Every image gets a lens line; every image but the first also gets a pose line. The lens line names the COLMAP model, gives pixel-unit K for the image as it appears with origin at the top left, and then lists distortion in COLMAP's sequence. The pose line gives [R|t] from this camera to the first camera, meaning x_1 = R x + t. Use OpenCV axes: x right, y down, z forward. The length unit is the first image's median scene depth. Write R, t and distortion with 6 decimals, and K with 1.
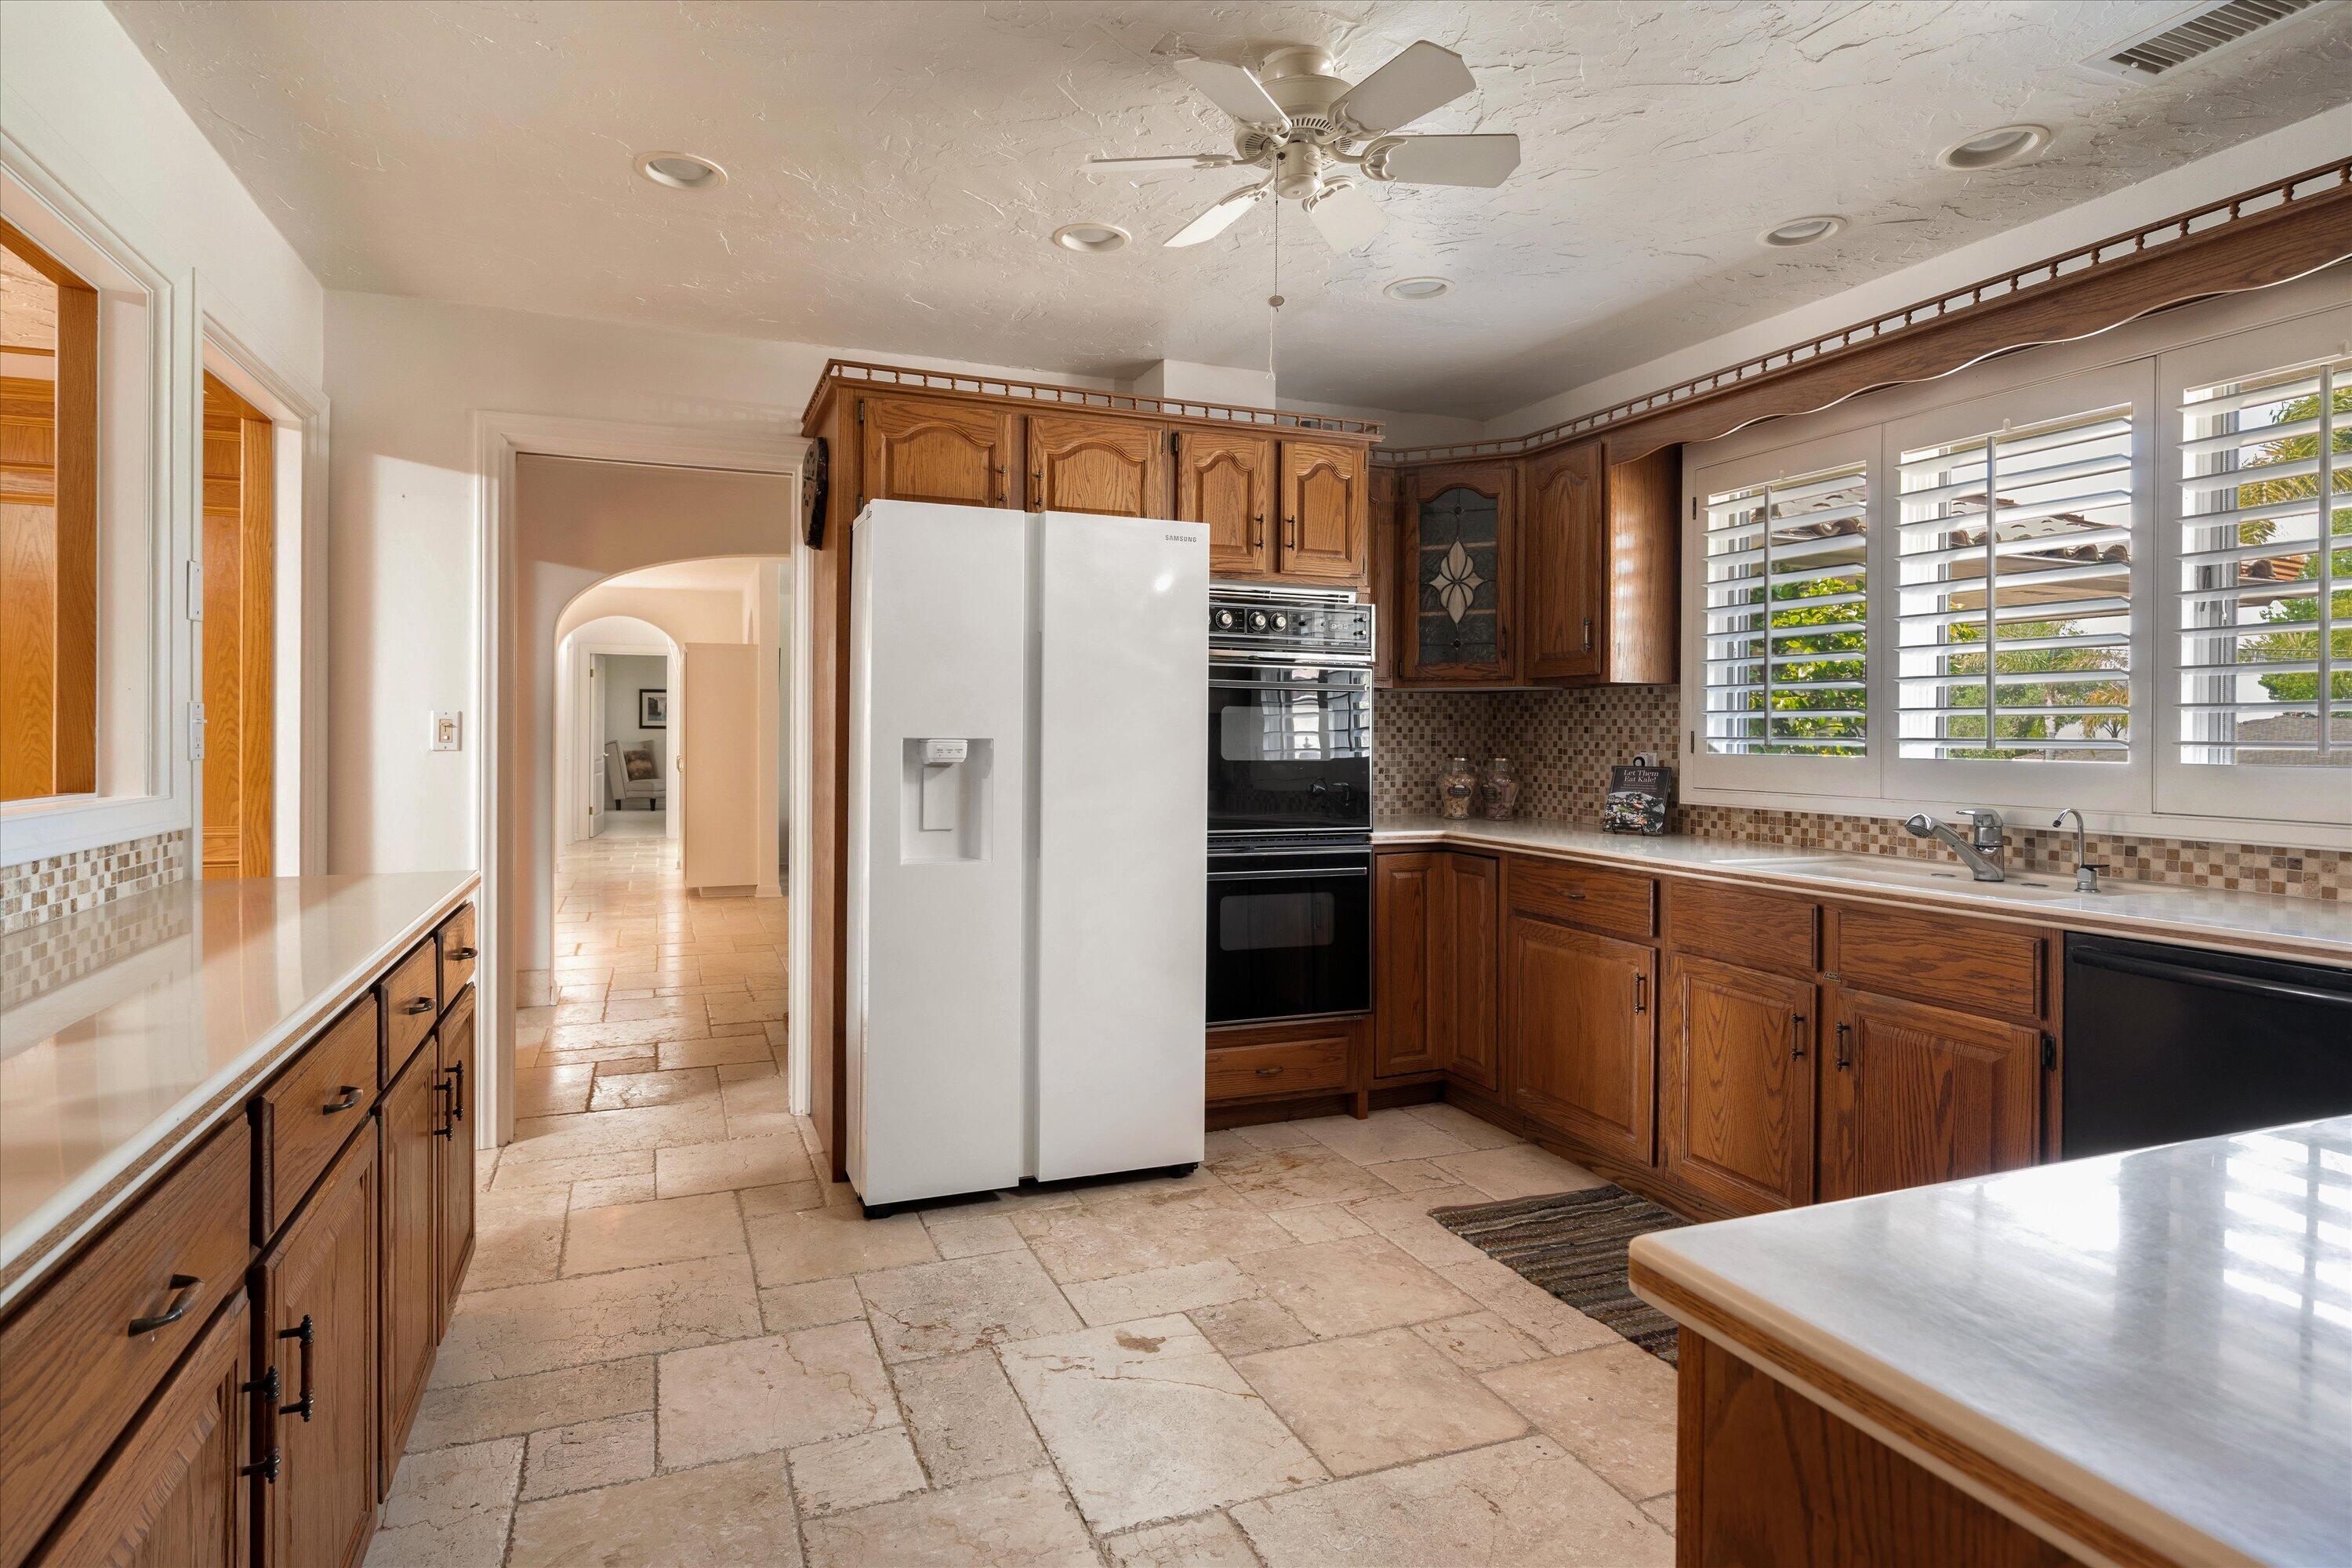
lens RADIAL K [[1298.0, 0, 1176.9], [0, 1298.0, 738.1], [0, 0, 1]] dist [-0.000585, -0.000383]
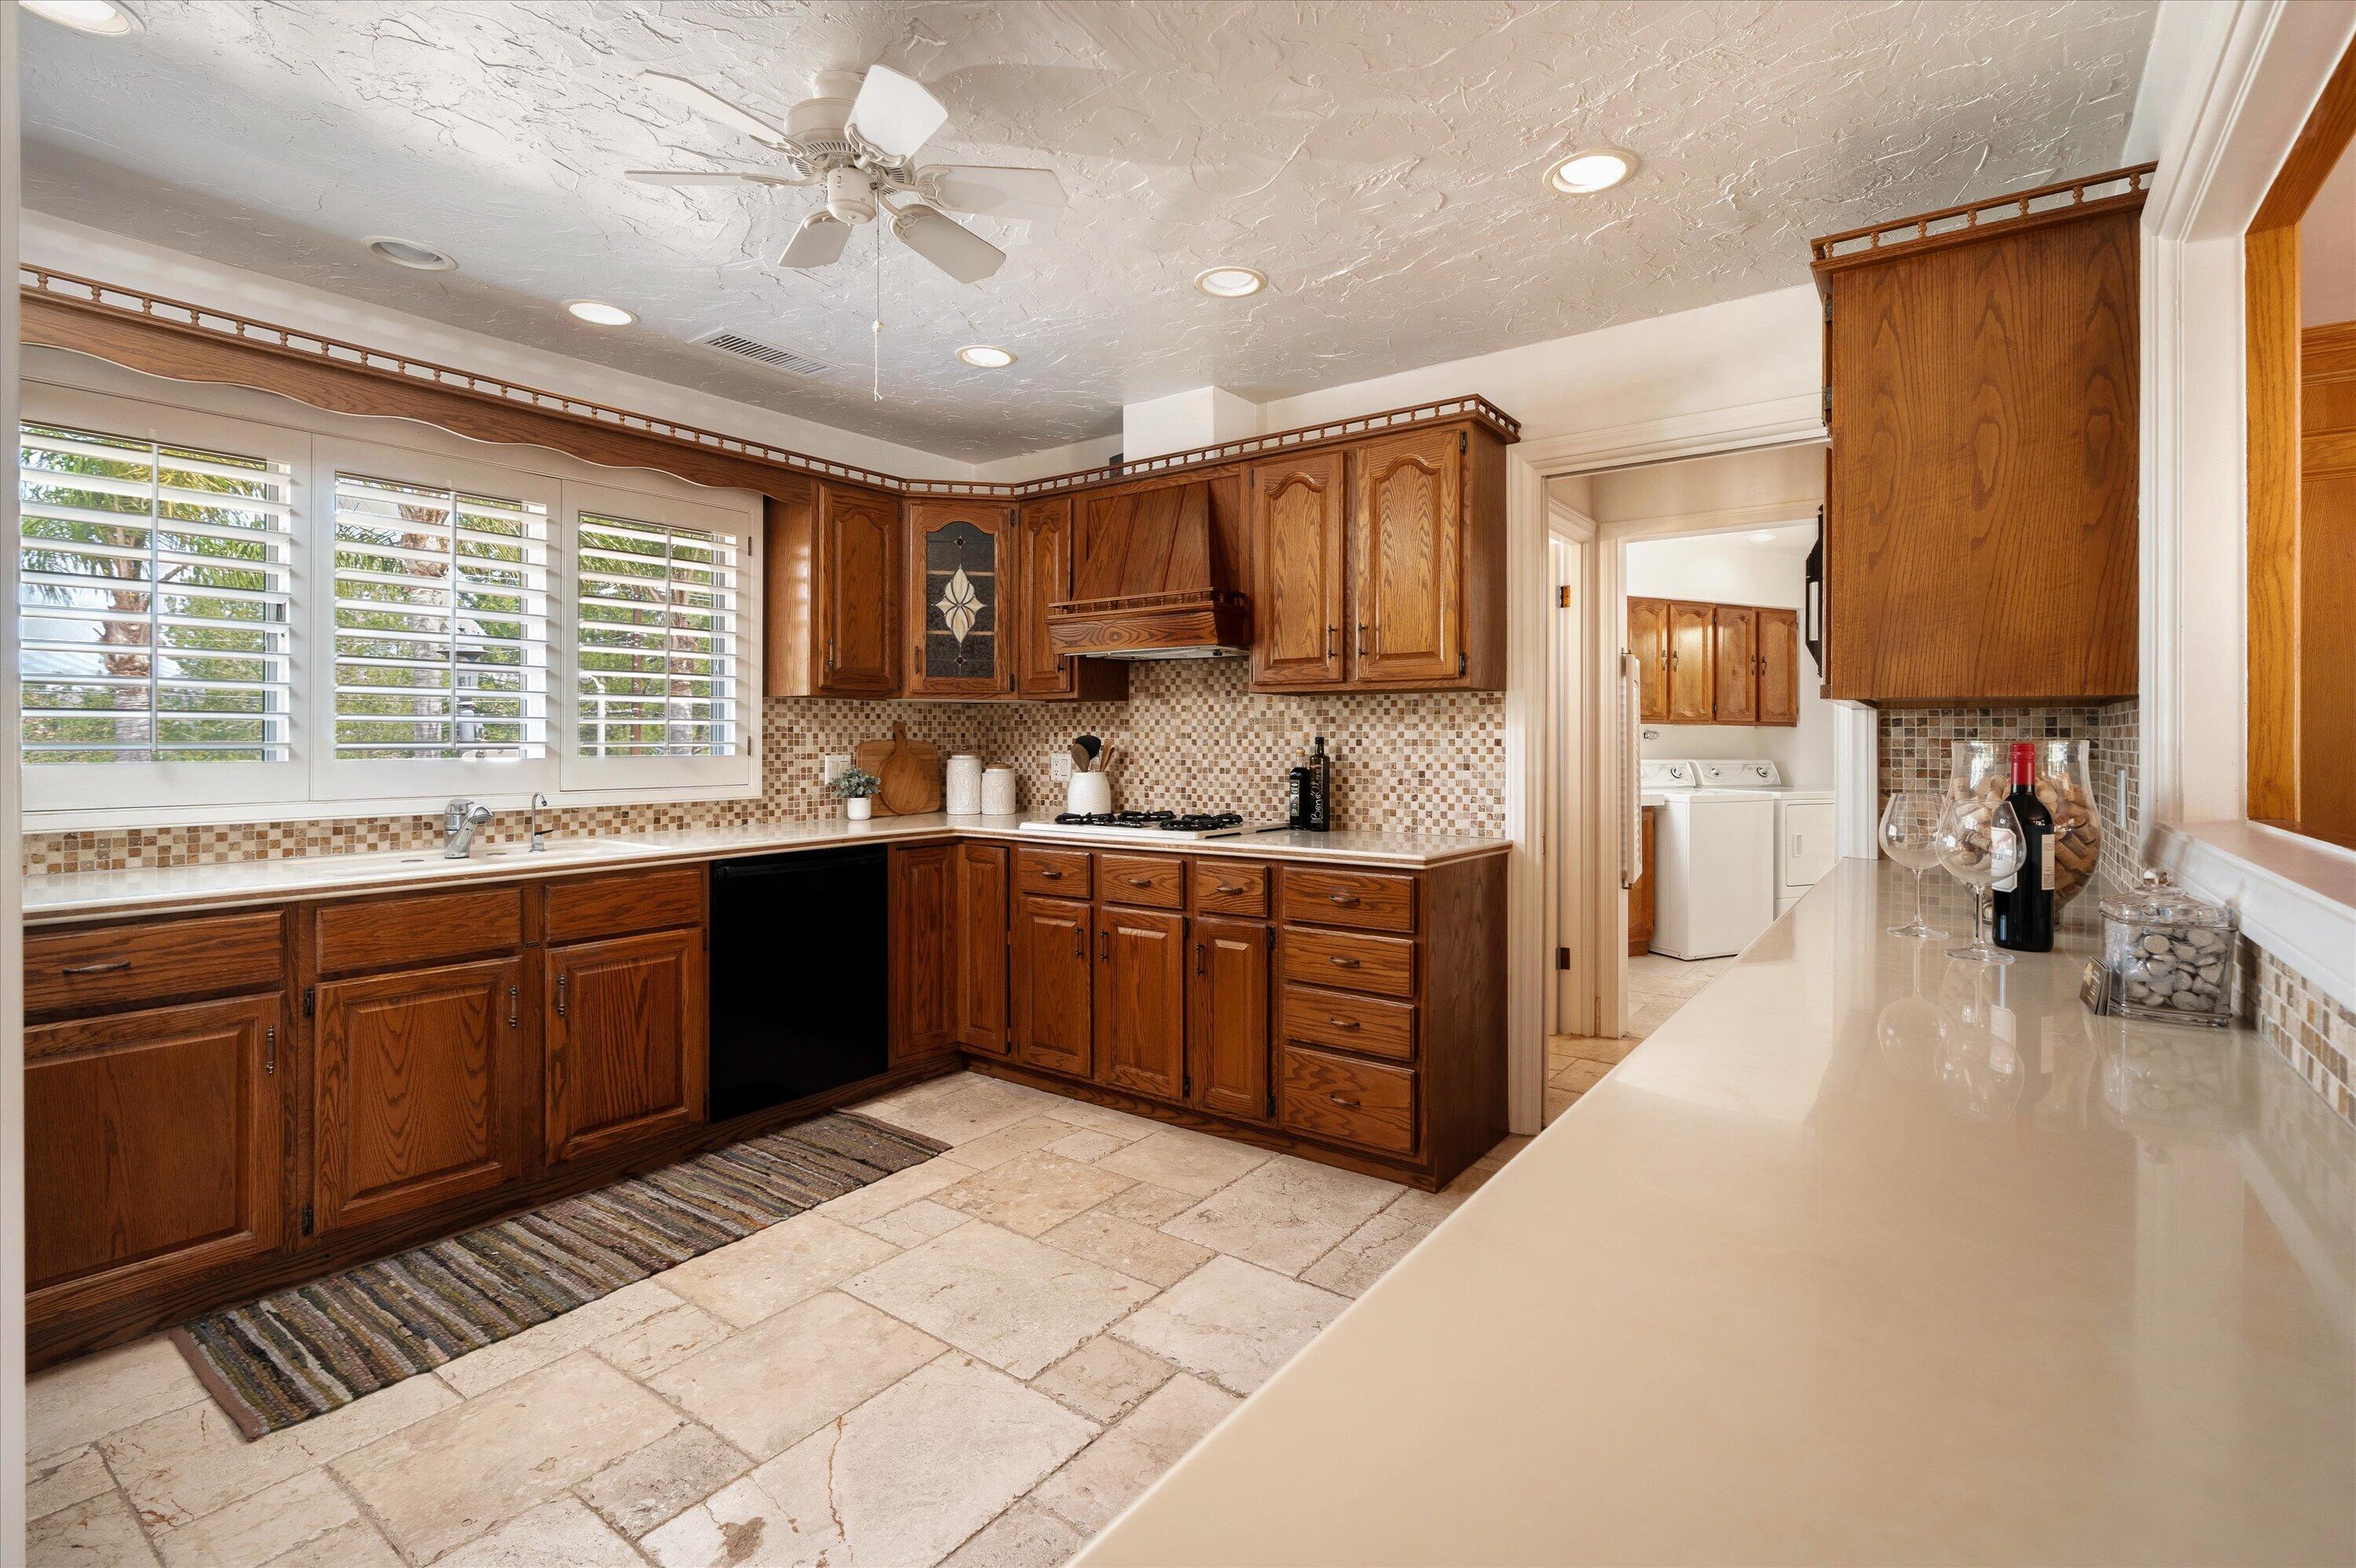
lens RADIAL K [[1069.0, 0, 1232.8], [0, 1069.0, 734.7], [0, 0, 1]] dist [0.000811, 0.000209]
pose [[-0.559820, -0.004523, 0.828602, -0.663723], [-0.001654, 0.999989, 0.004341, -0.012476], [-0.828613, 0.001060, -0.559822, 1.035411]]
